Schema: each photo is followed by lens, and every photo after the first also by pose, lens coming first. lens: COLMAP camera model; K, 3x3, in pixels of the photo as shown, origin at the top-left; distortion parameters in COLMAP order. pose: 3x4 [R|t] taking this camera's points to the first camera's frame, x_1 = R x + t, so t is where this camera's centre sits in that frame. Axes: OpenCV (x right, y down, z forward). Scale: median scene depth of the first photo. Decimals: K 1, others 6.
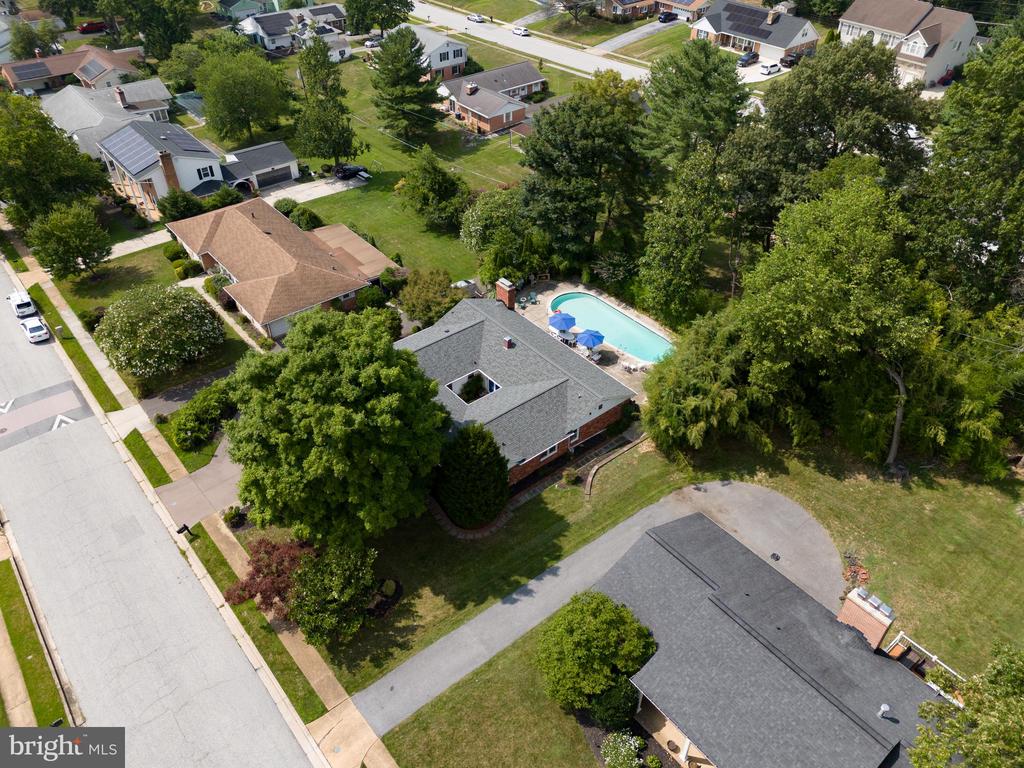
lens RADIAL K [[726.6, 0, 531.6], [0, 726.6, 409.6], [0, 0, 1]] dist [0.024263, -0.001699]
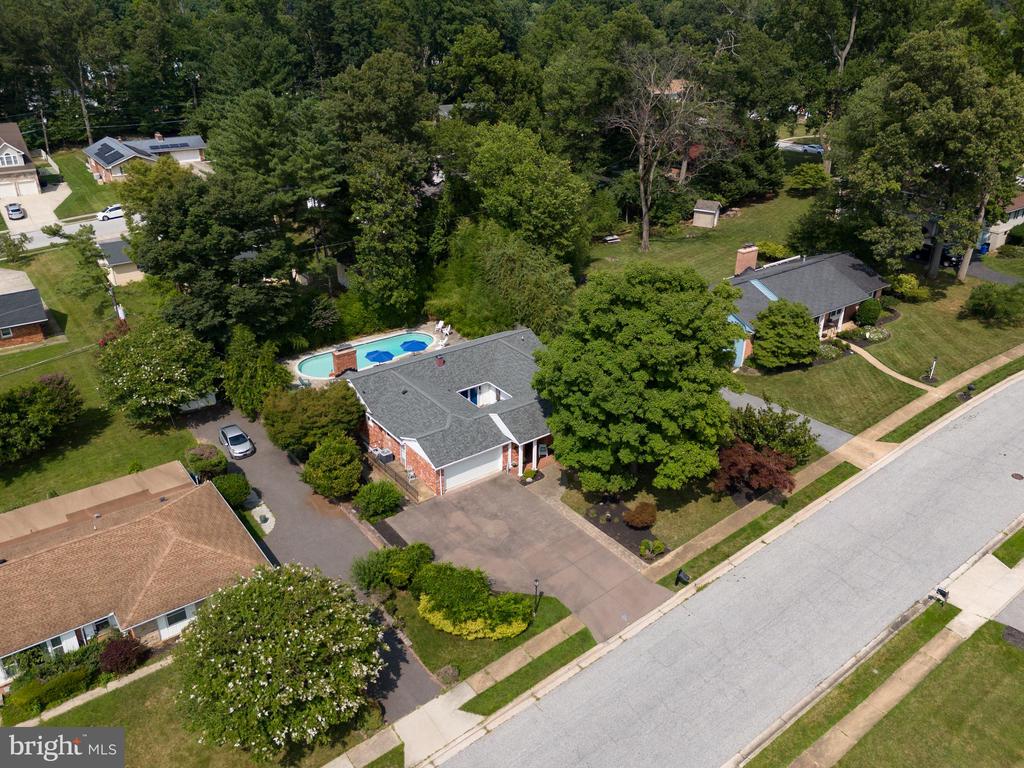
lens RADIAL K [[773.8, 0, 512.0], [0, 773.8, 384.0], [0, 0, 1]] dist [0.031511, -0.000967]
pose [[0.074720, -0.468745, 0.880167, -0.995379], [0.657845, 0.686504, 0.309761, -0.340585], [-0.749438, 0.555868, 0.359657, 0.580604]]
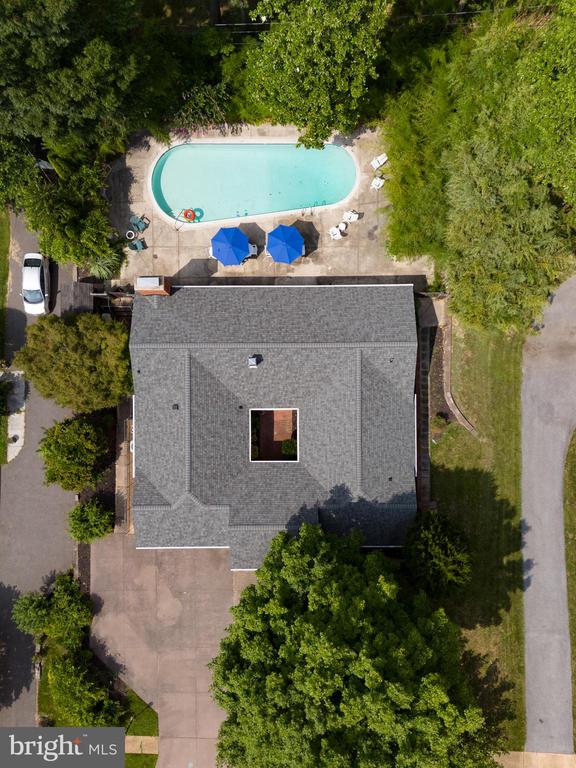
lens RADIAL K [[580.3, 0, 299.9], [0, 580.3, 430.6], [0, 0, 1]] dist [0.031511, -0.000967]
pose [[0.648512, -0.761190, -0.004643, -0.055888], [0.509039, 0.429136, 0.746138, -0.494010], [-0.565960, -0.486243, 0.665775, 0.556143]]
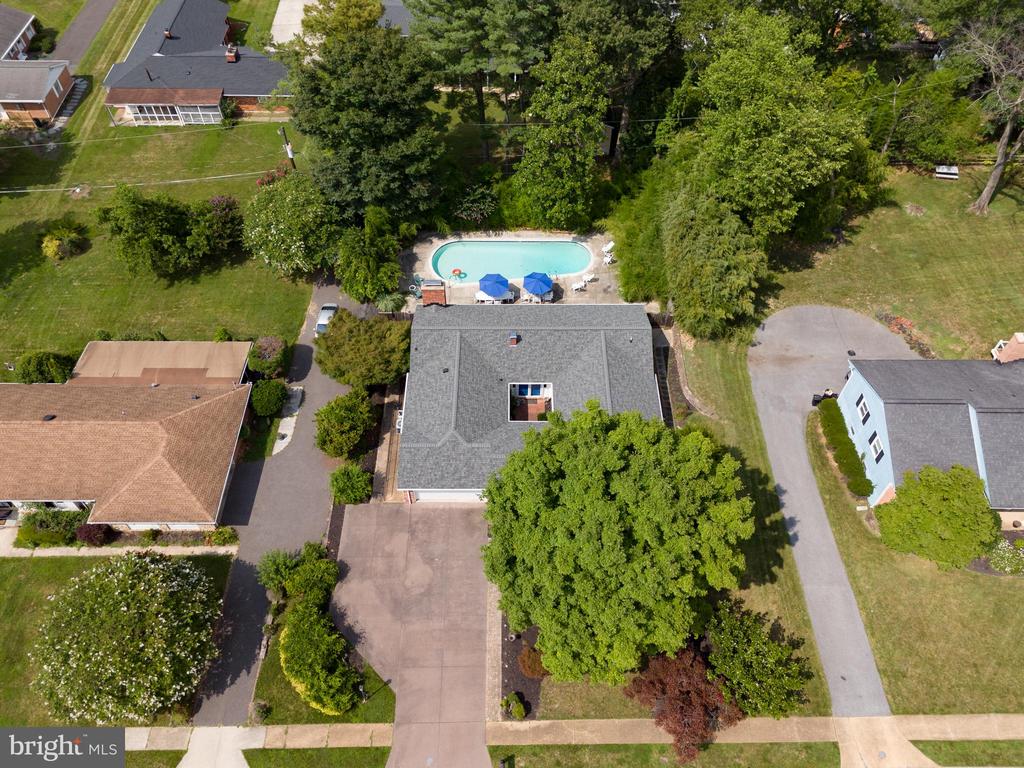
lens RADIAL K [[743.2, 0, 512.0], [0, 743.2, 384.0], [0, 0, 1]] dist [0.030095, -0.005618]
pose [[0.651963, -0.610043, 0.450325, -0.486377], [0.512046, 0.792242, 0.331908, -0.358959], [-0.559244, 0.014196, 0.828881, 0.261719]]
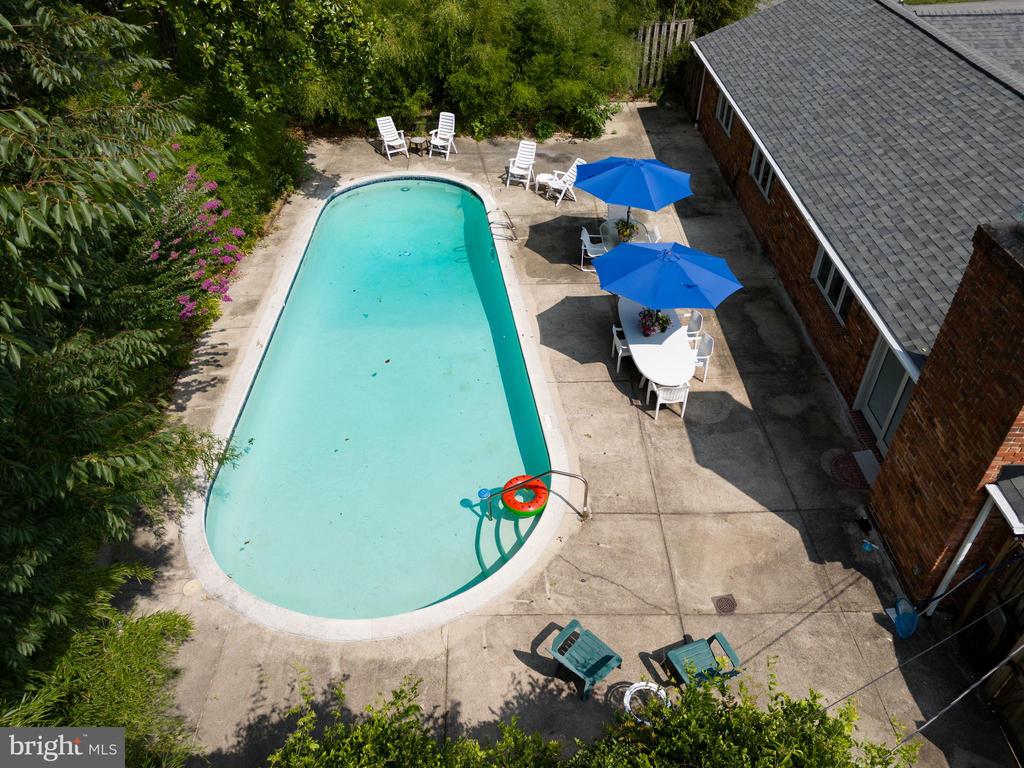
lens RADIAL K [[743.2, 0, 512.0], [0, 743.2, 384.0], [0, 0, 1]] dist [0.030095, -0.005618]
pose [[-0.762092, -0.436189, 0.478492, -0.037029], [0.414450, 0.239141, 0.878091, -0.345692], [-0.497441, 0.867497, -0.001469, 1.184368]]
